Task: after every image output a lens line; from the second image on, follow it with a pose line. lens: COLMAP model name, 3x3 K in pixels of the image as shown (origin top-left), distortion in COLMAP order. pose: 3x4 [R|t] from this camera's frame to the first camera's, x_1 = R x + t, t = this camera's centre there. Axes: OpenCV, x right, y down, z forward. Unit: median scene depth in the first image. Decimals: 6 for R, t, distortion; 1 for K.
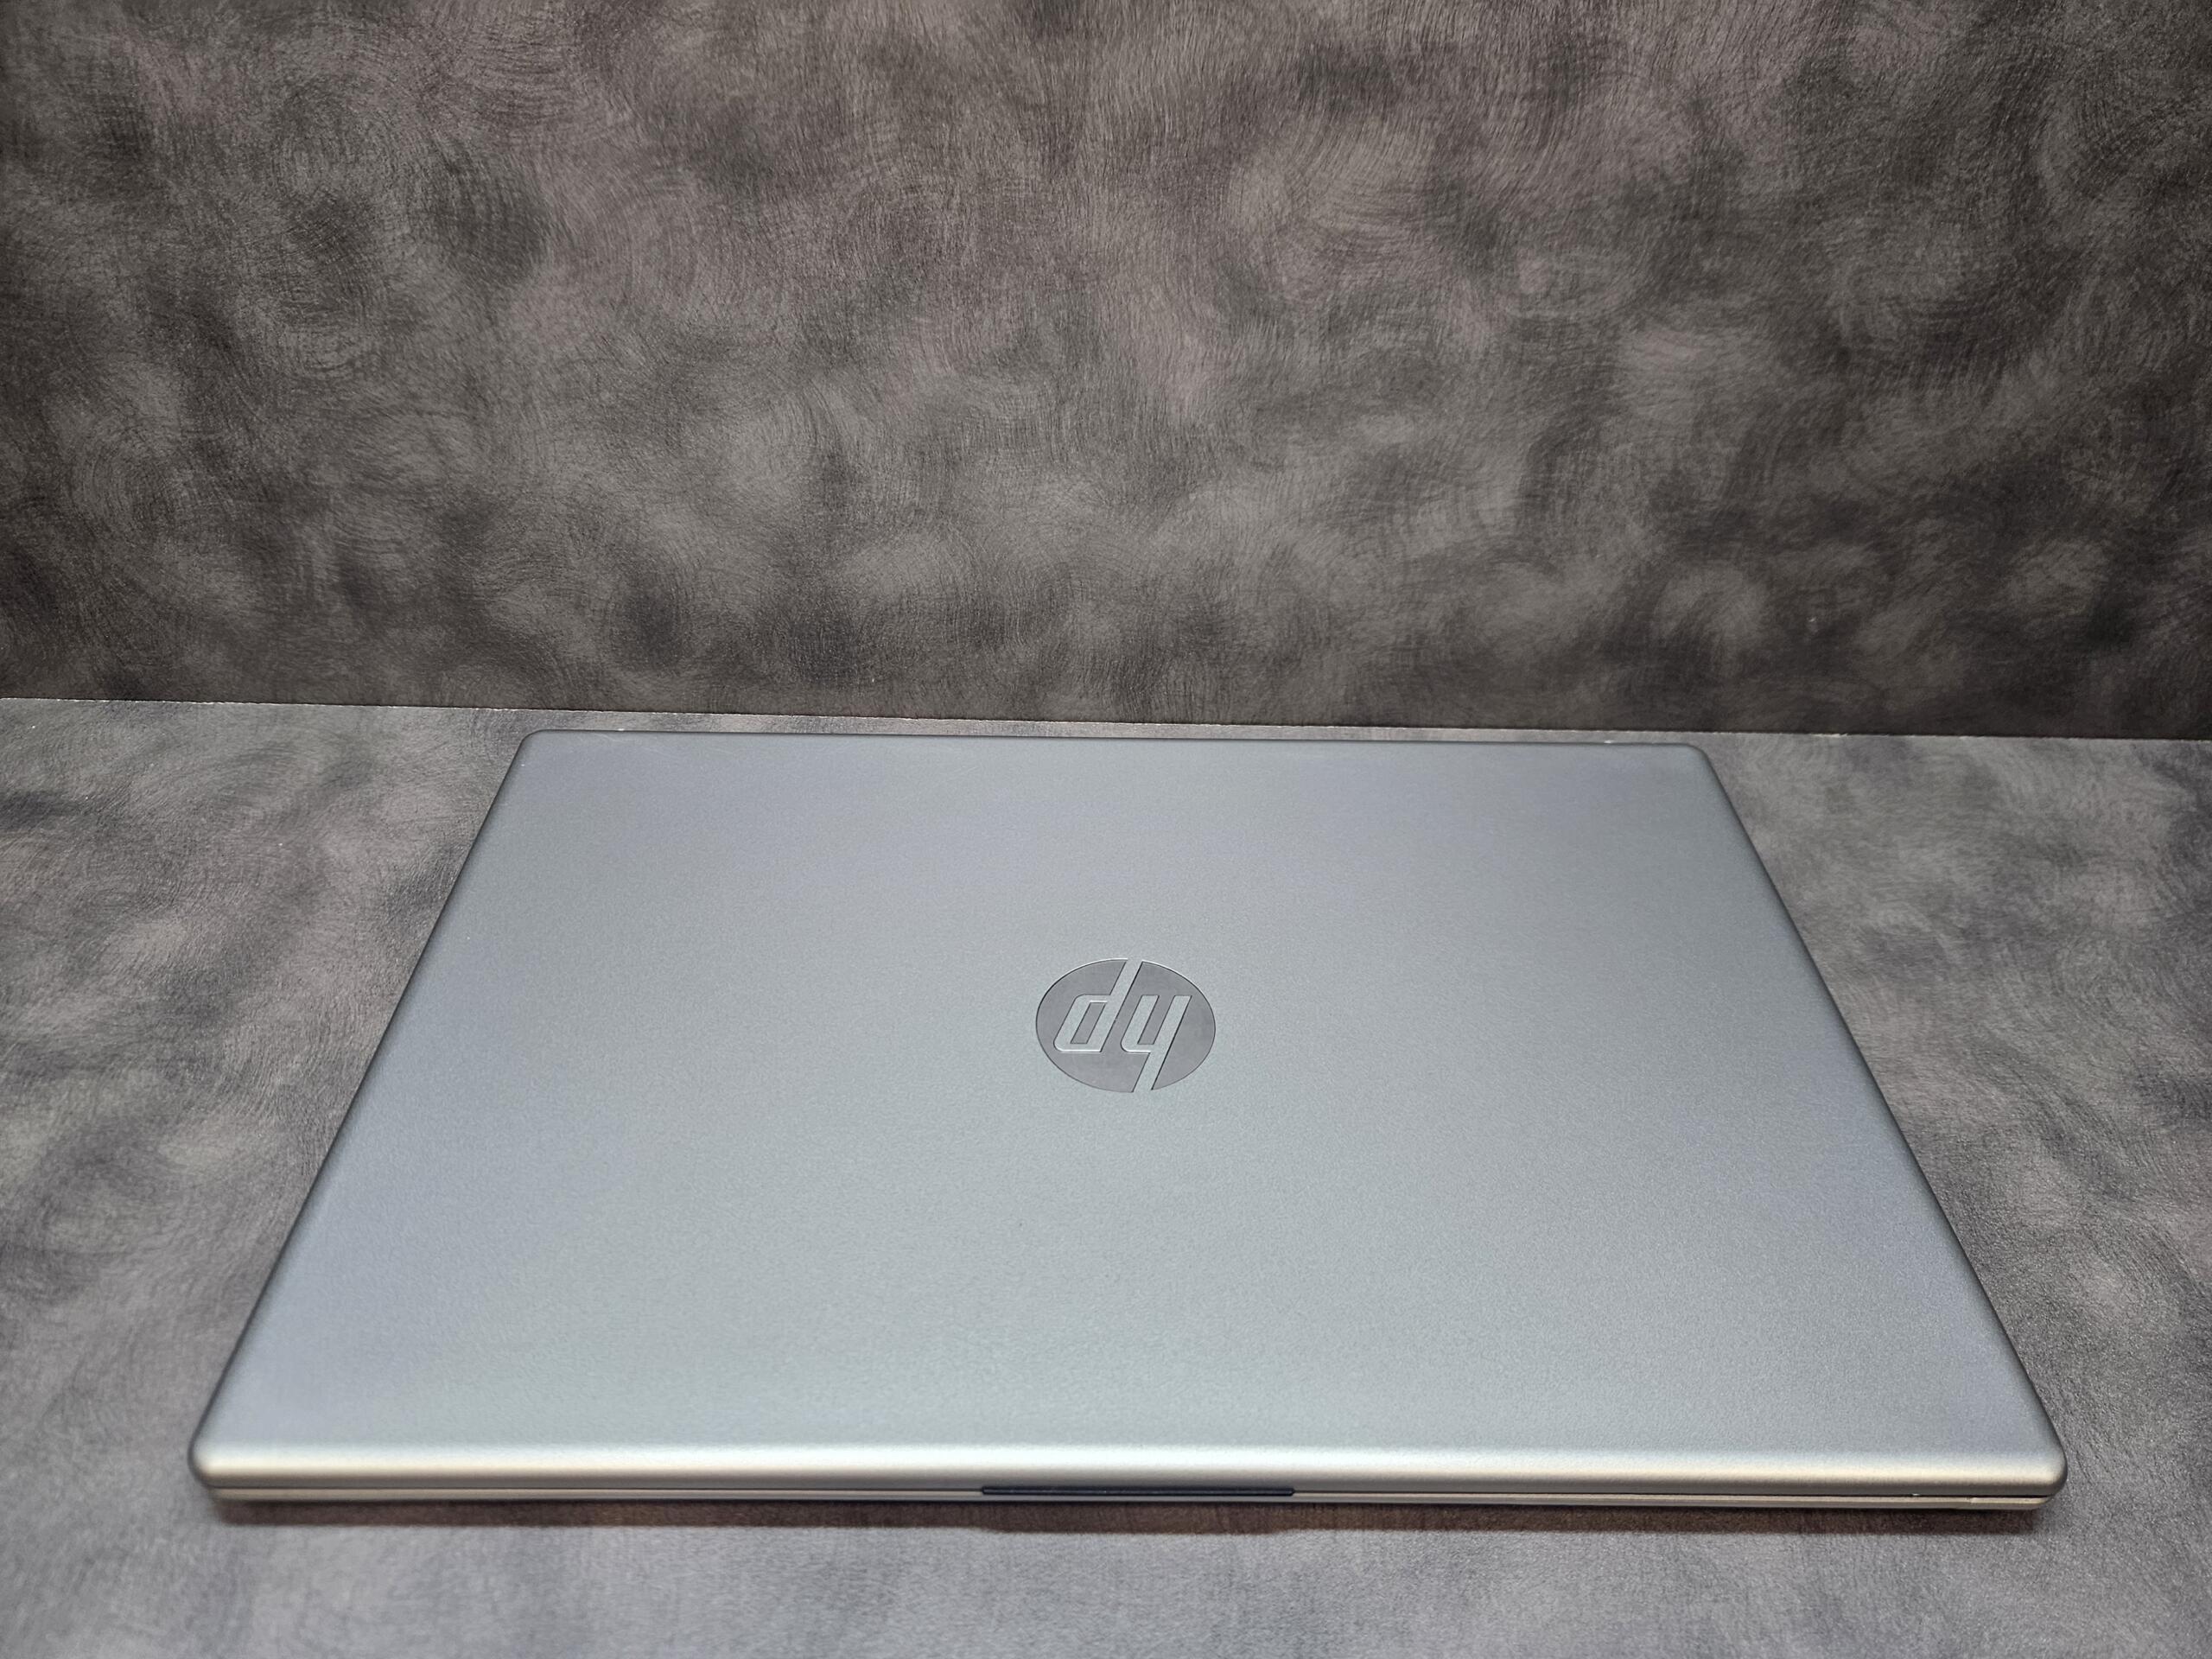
lens RADIAL K [[1507.0, 0, 1086.6], [0, 1507.0, 854.1], [0, 0, 1]] dist [0.034454, -0.046728]
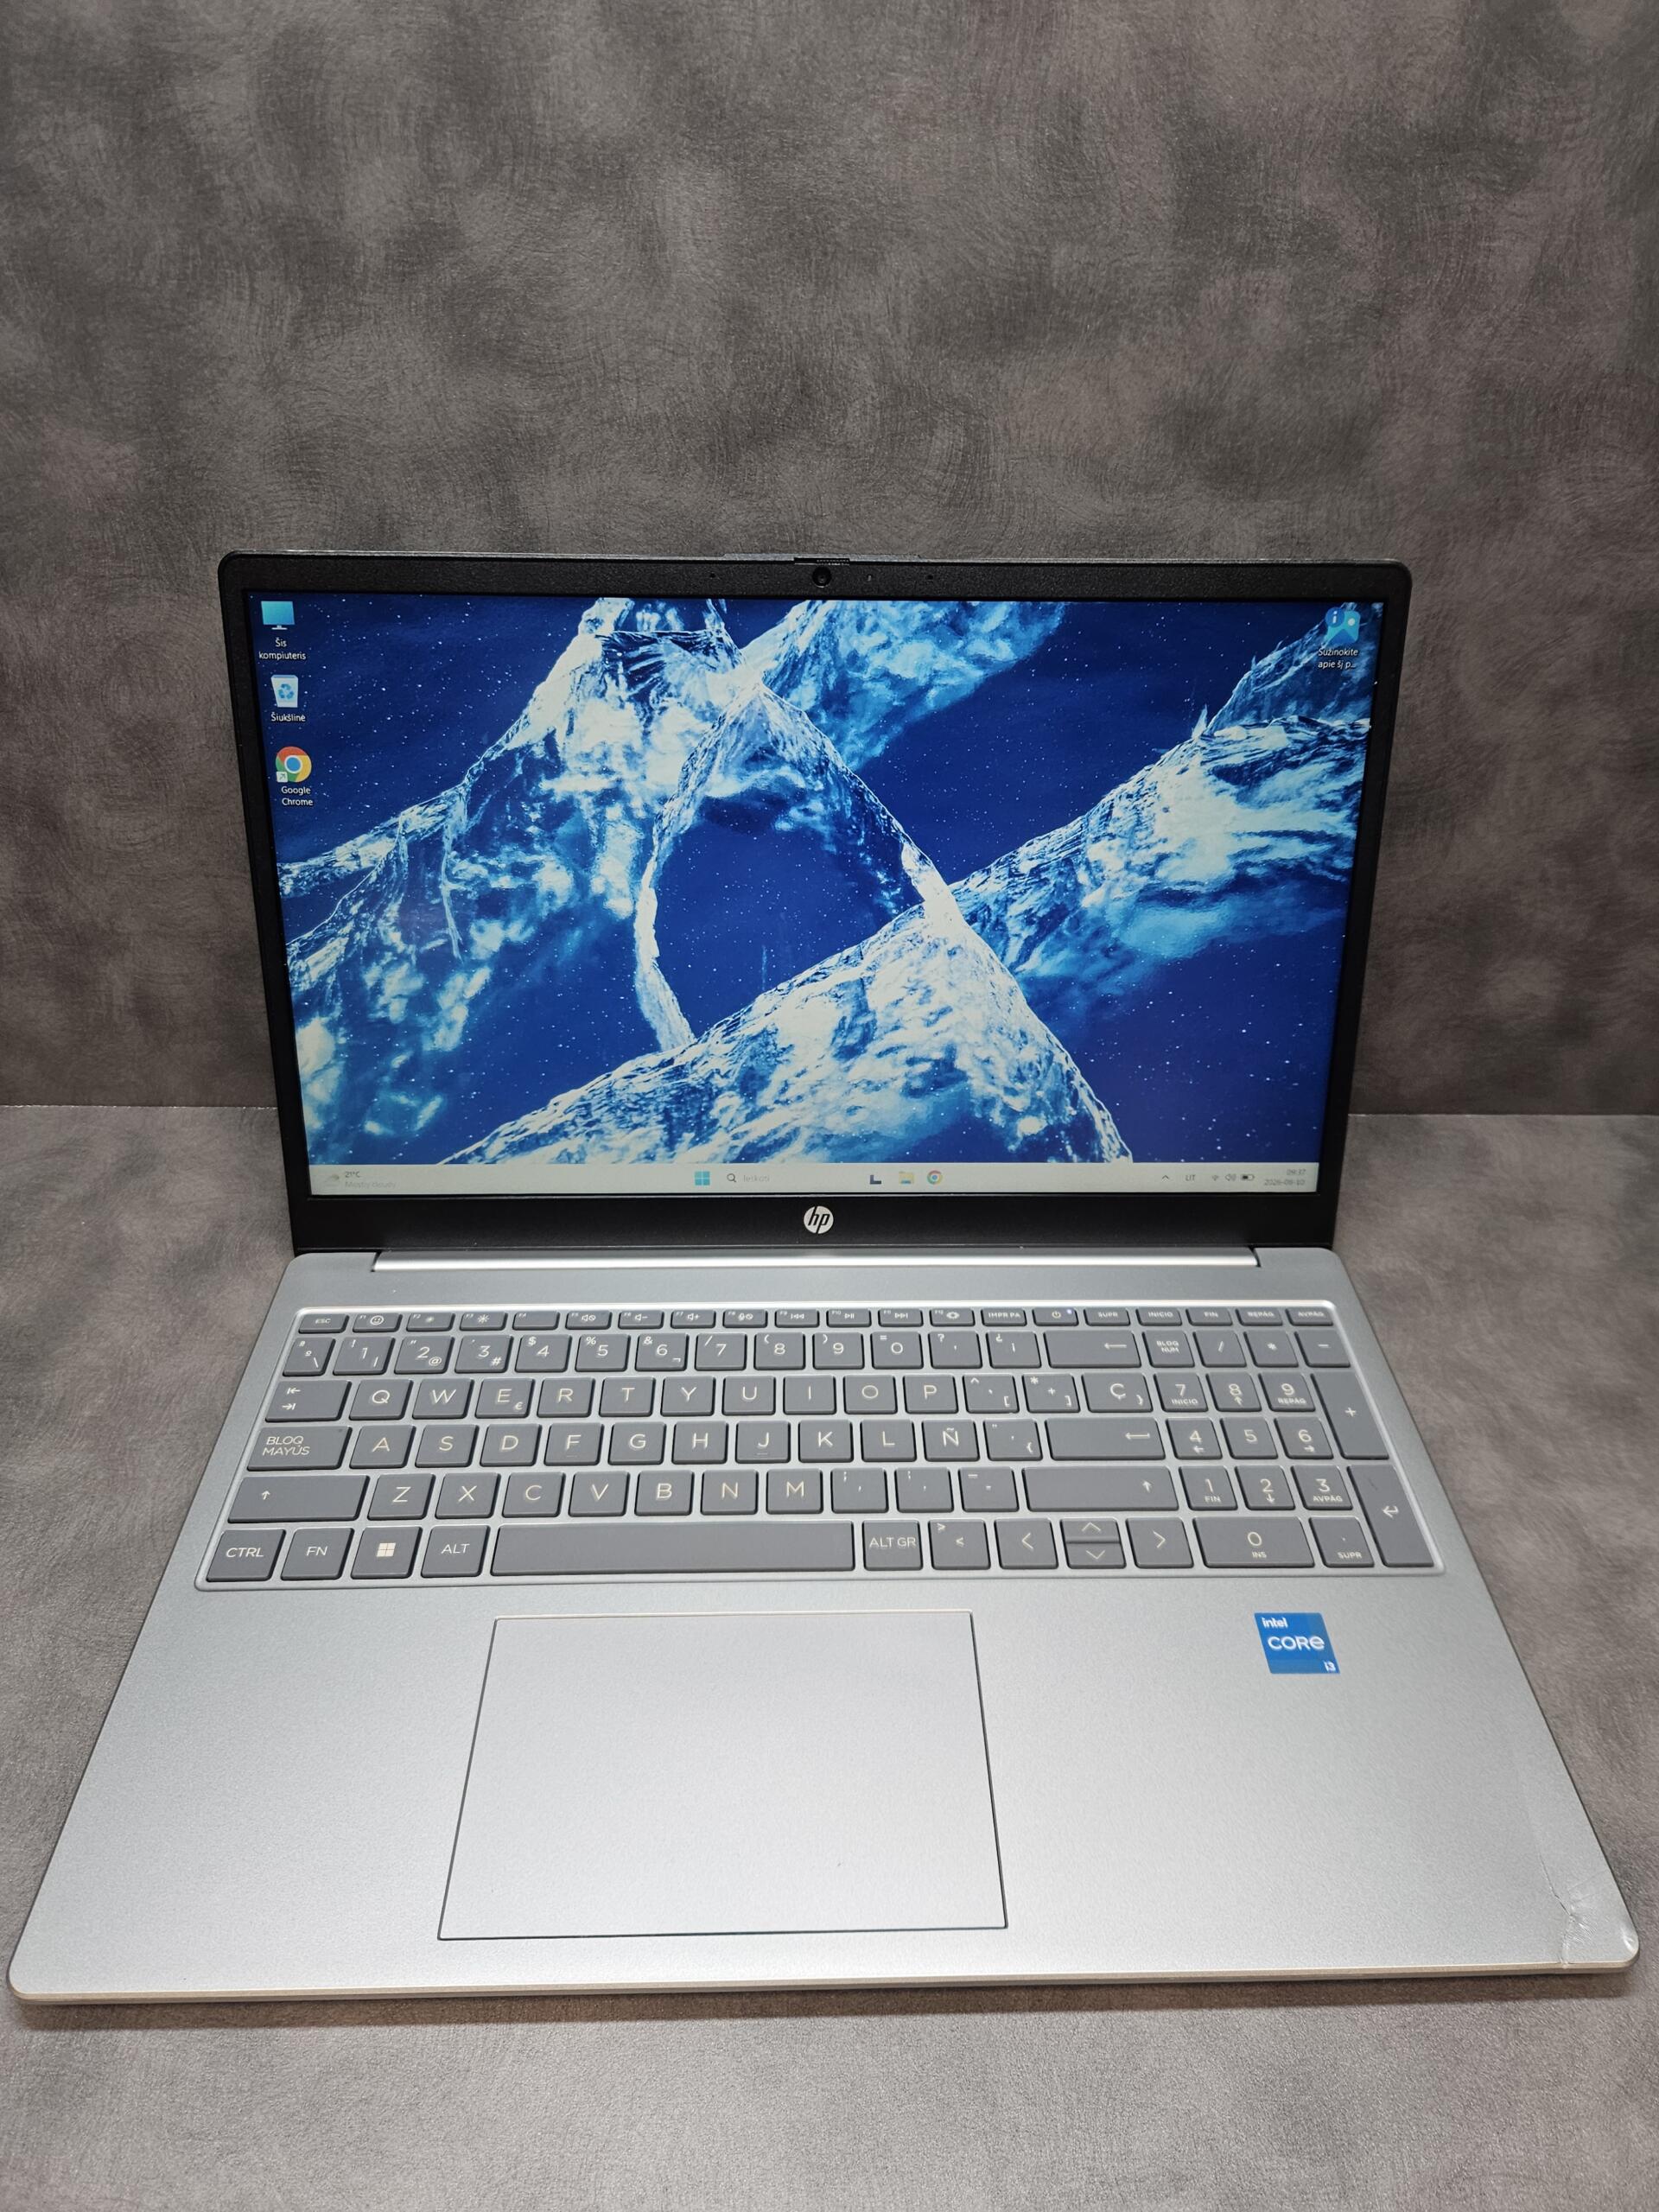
lens RADIAL K [[1507.0, 0, 836.8], [0, 1507.0, 1084.7], [0, 0, 1]] dist [0.034454, -0.046728]
pose [[0.999764, -0.012501, 0.017742, 0.059490], [0.014035, 0.995922, -0.089118, 0.000086], [-0.016556, 0.089346, 0.995863, -0.253122]]
